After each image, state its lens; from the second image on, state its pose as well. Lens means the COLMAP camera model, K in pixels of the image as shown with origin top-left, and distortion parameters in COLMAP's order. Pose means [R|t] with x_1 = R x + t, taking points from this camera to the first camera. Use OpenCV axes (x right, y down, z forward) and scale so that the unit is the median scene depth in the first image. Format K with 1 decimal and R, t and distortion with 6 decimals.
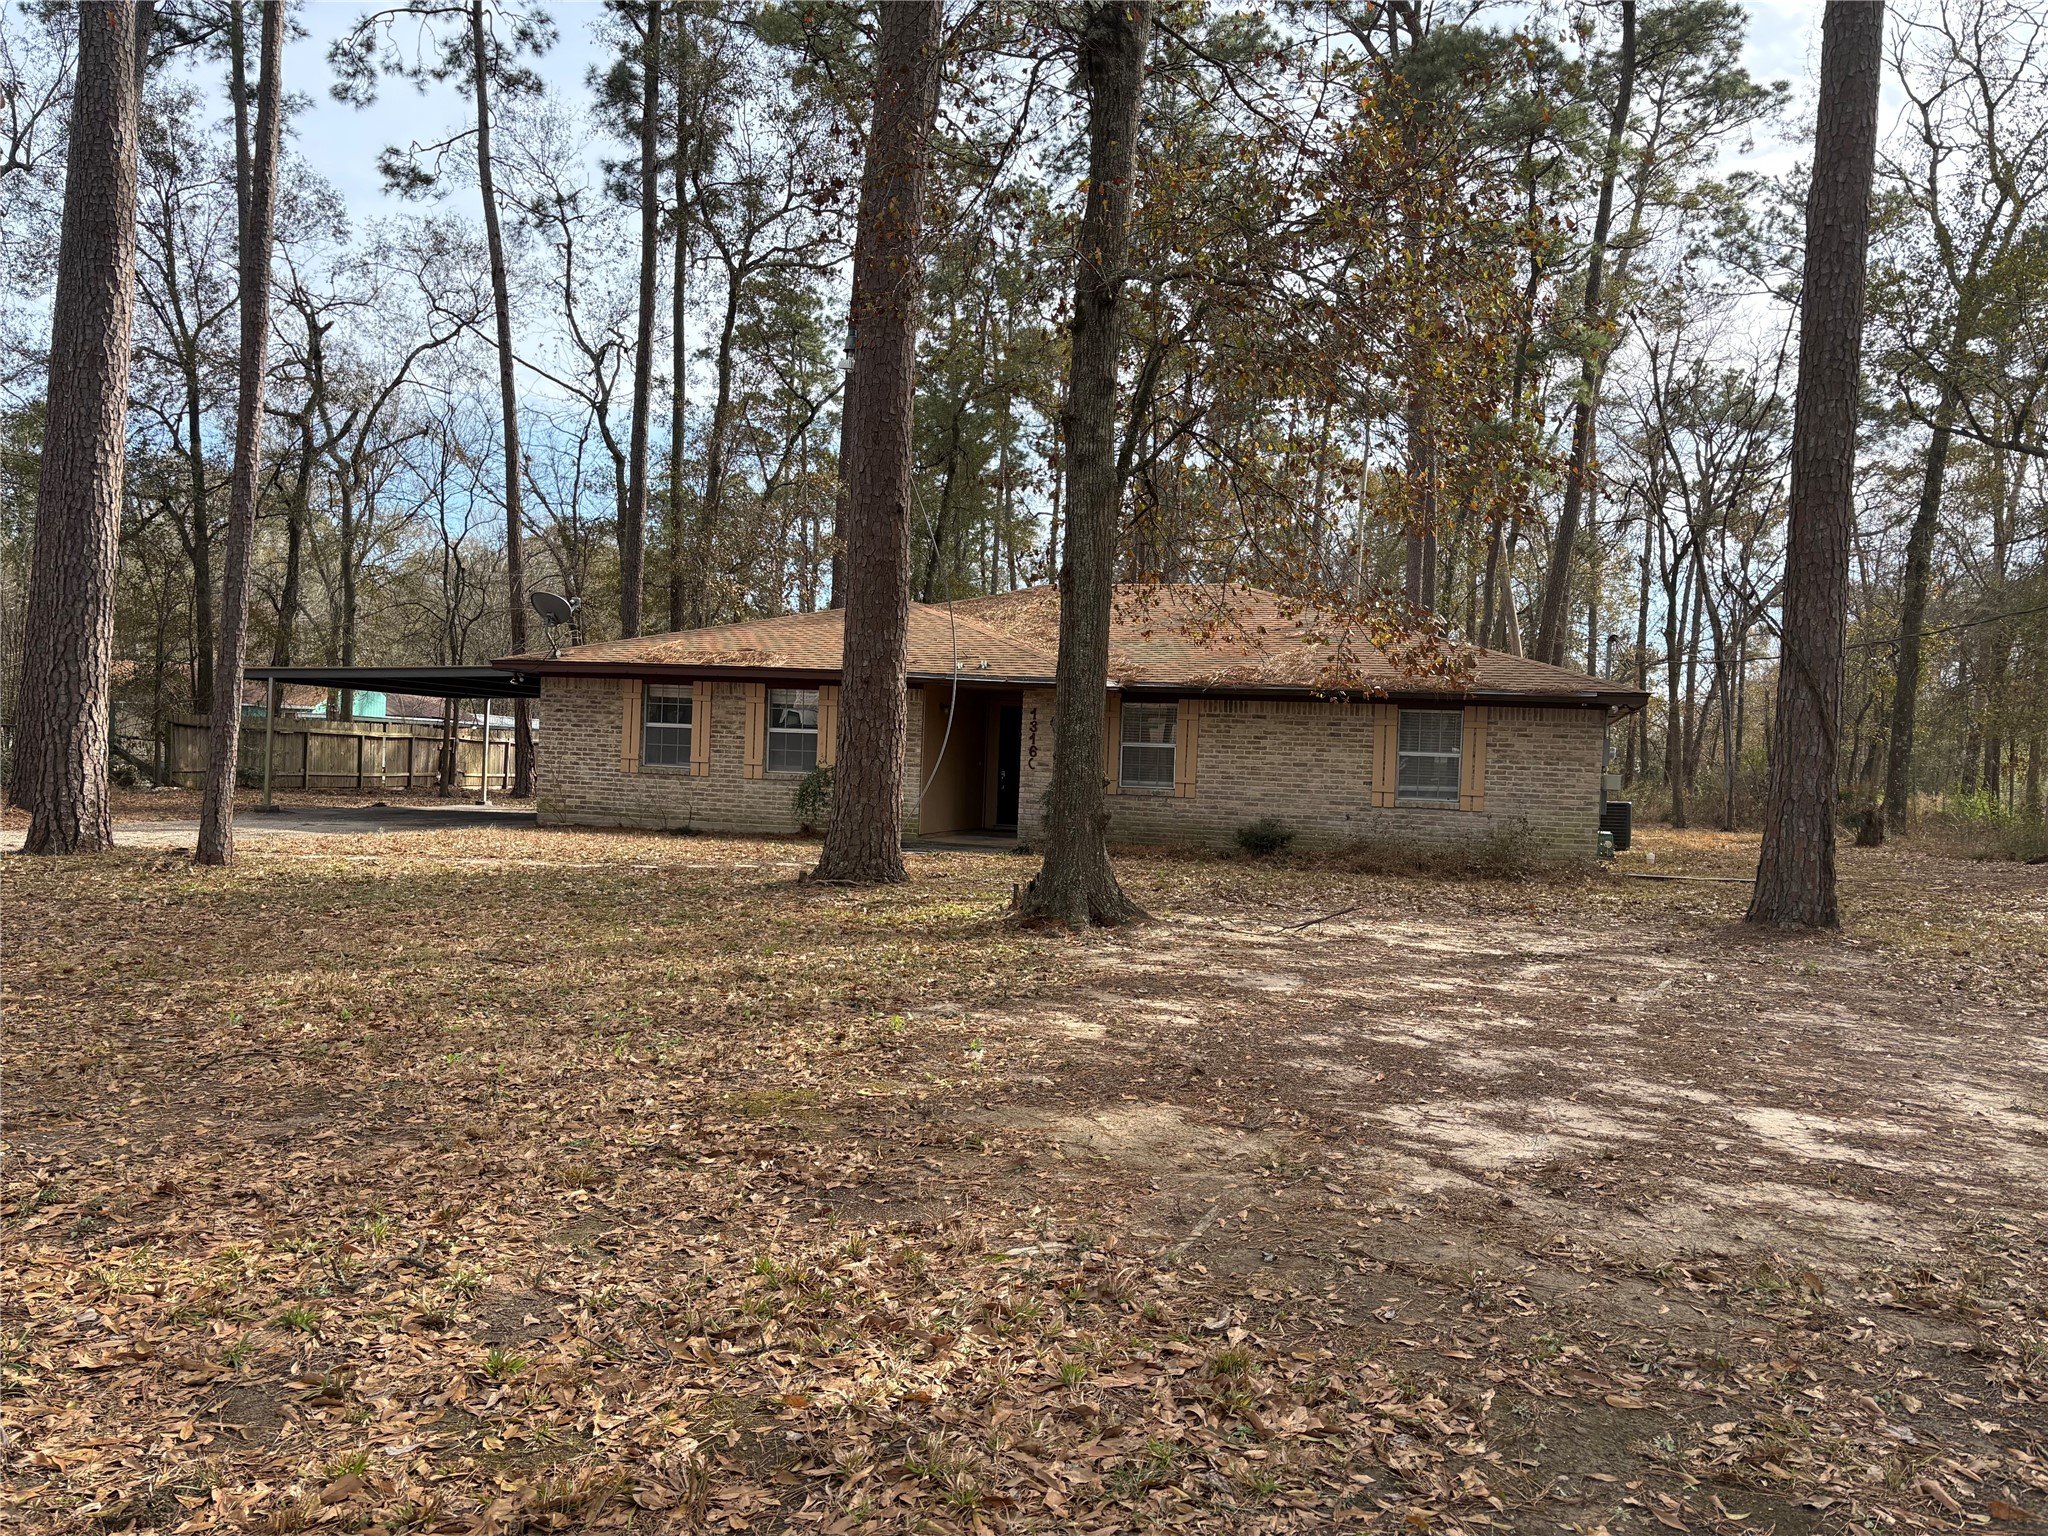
lens RADIAL K [[1532.5, 0, 1024.0], [0, 1532.5, 768.0], [0, 0, 1]] dist [-0.005627, -0.005591]
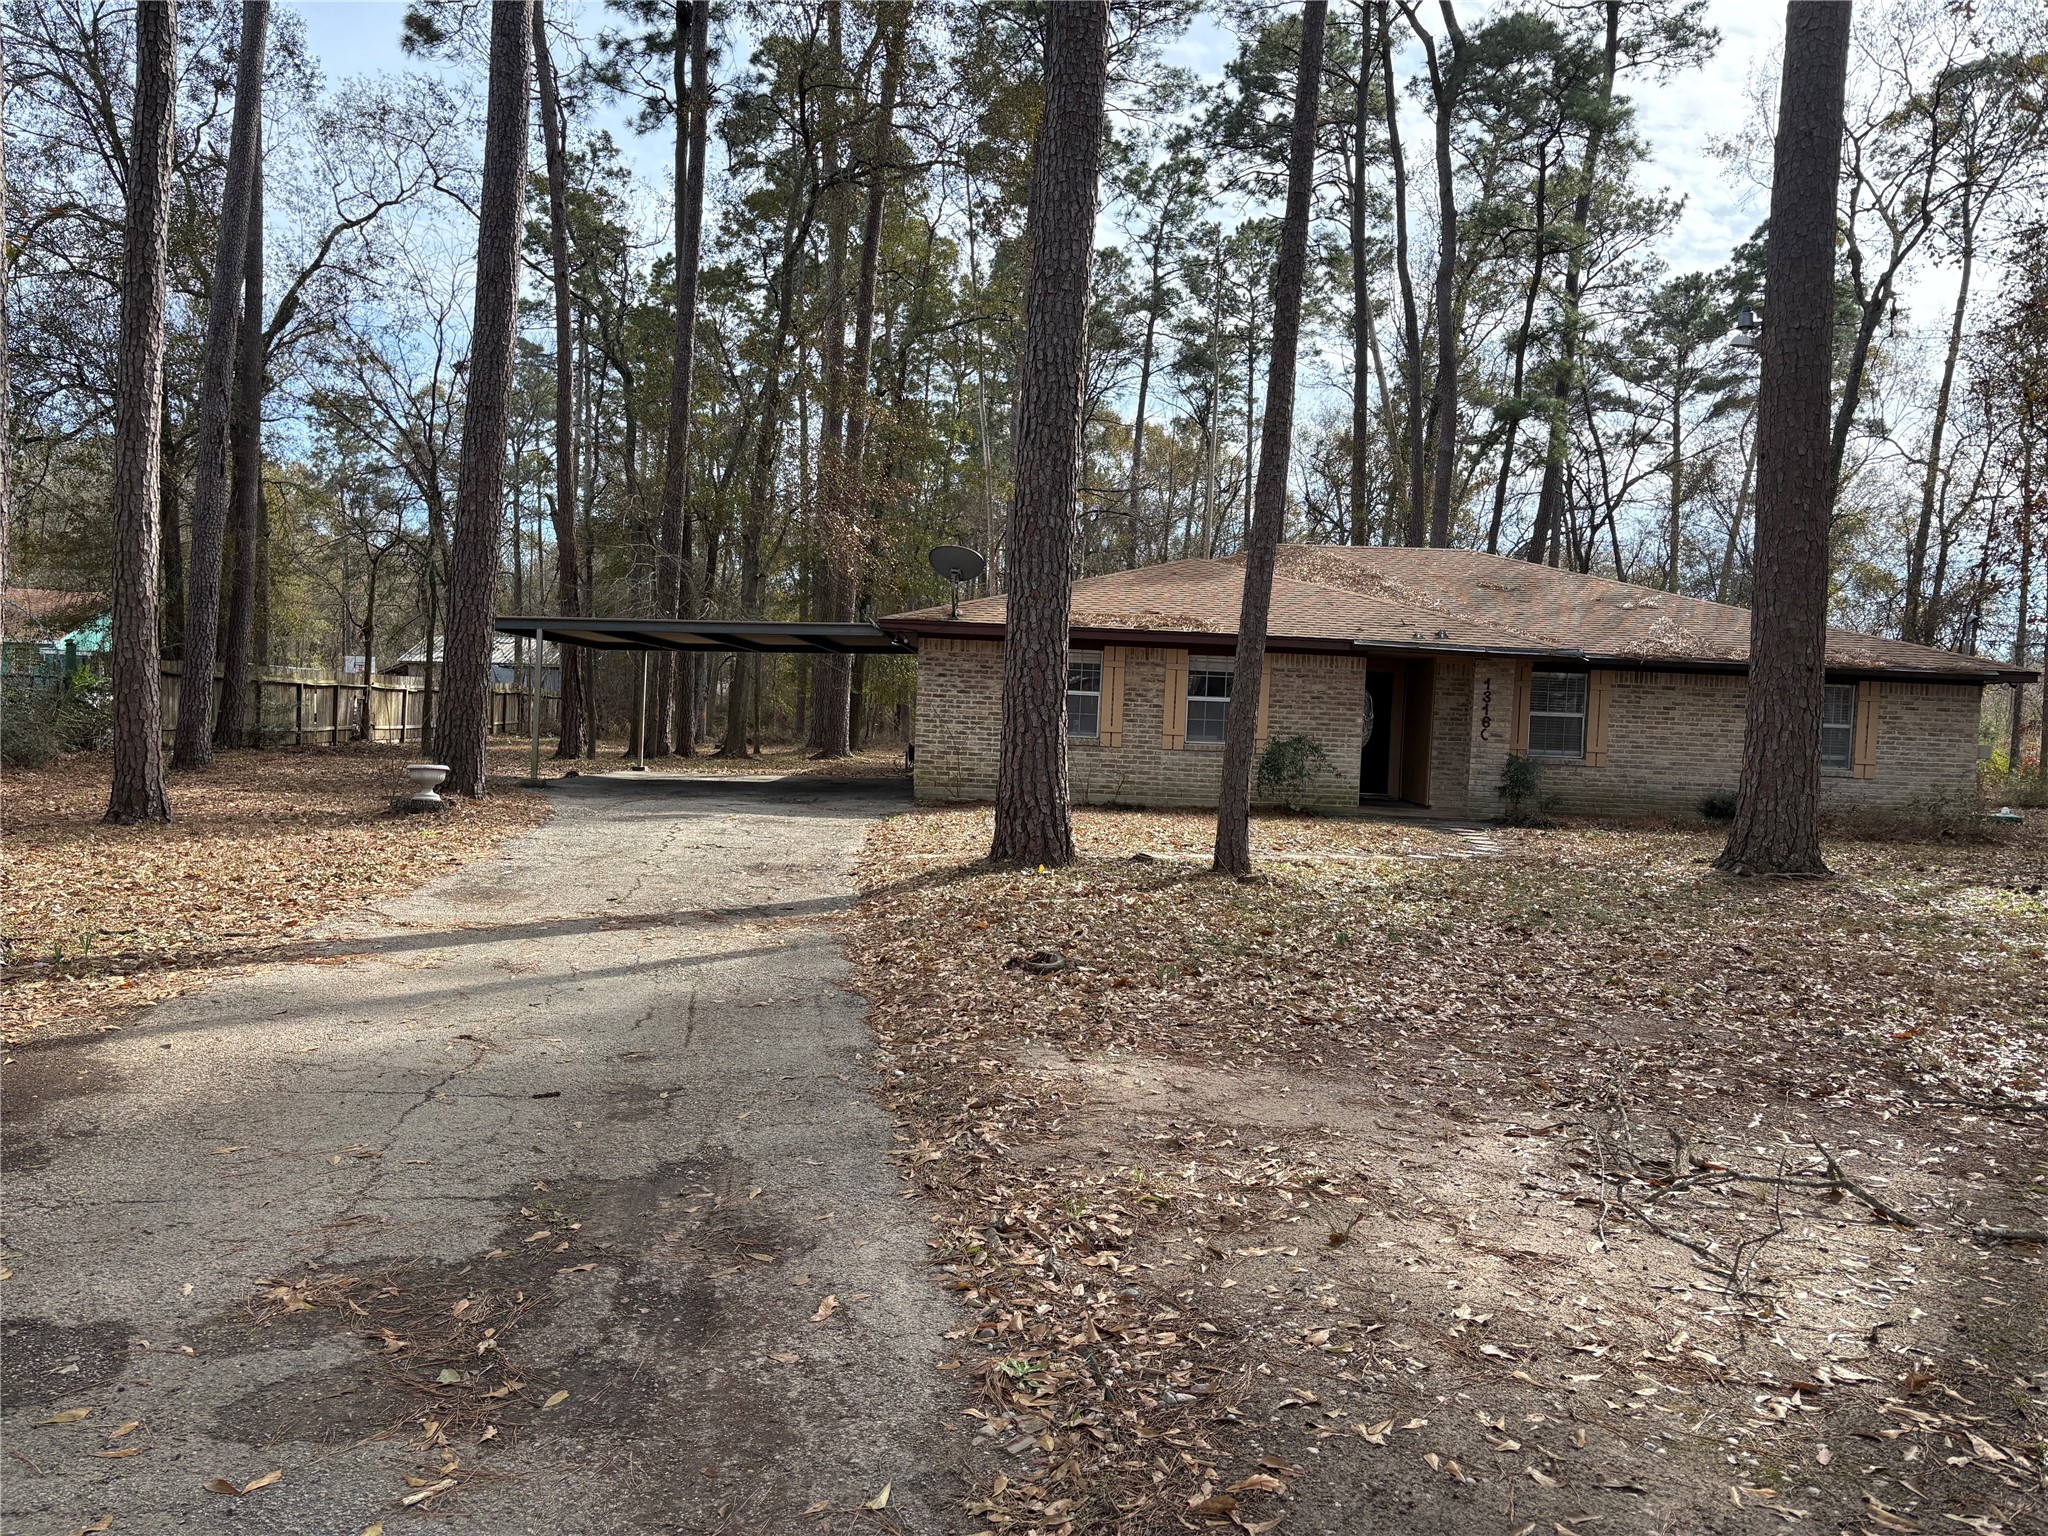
lens RADIAL K [[1532.5, 0, 1024.0], [0, 1532.5, 768.0], [0, 0, 1]] dist [-0.005627, -0.005591]
pose [[0.961867, -0.007977, 0.273400, -0.532456], [-0.003256, 0.999170, 0.040610, -0.019674], [-0.273497, -0.039951, 0.961043, 0.126827]]
